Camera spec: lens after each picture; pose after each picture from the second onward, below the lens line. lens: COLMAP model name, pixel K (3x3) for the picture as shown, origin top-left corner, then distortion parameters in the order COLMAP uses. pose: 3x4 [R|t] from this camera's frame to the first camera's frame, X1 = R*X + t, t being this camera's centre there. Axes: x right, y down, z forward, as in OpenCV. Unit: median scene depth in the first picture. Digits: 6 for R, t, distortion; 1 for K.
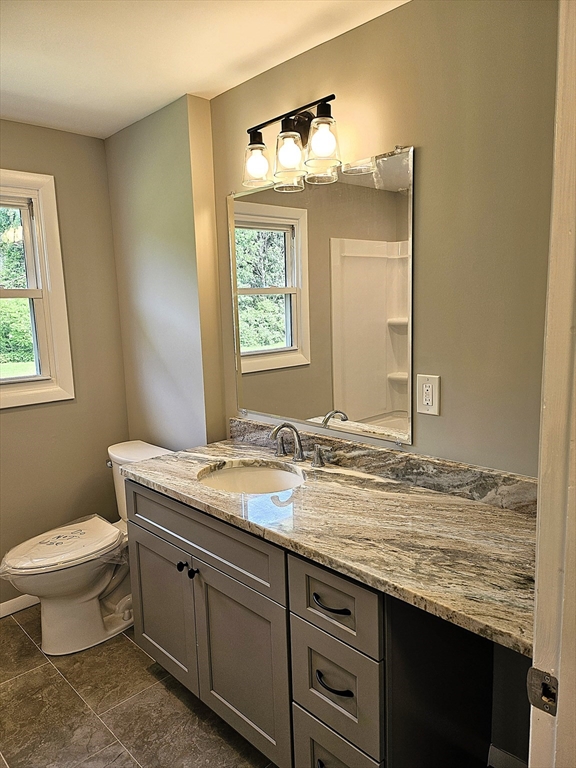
lens RADIAL K [[555.5, 0, 283.6], [0, 555.5, 386.5], [0, 0, 1]] dist [0.030241, 0.001256]
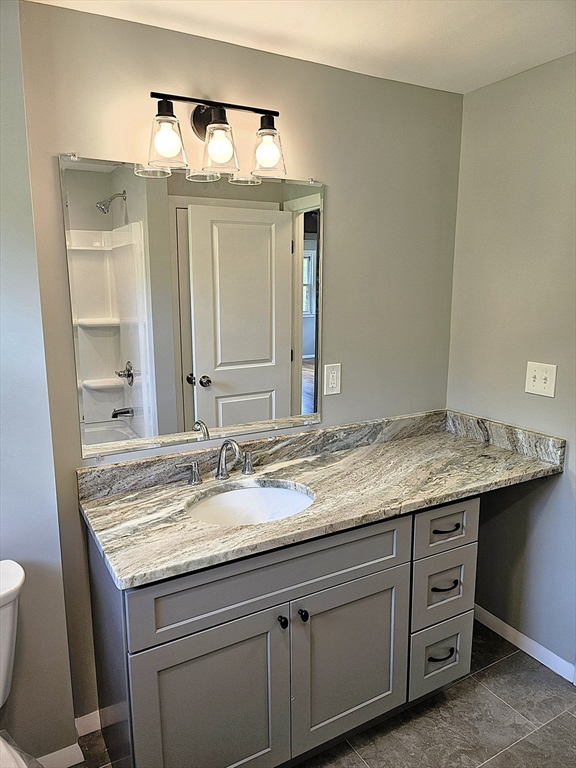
lens RADIAL K [[555.5, 0, 287.2], [0, 555.5, 385.3], [0, 0, 1]] dist [0.030241, 0.001256]
pose [[0.229570, -0.150829, 0.961534, -0.977653], [0.147113, 0.981947, 0.118907, -0.136614], [-0.962110, 0.114157, 0.247615, 0.765813]]
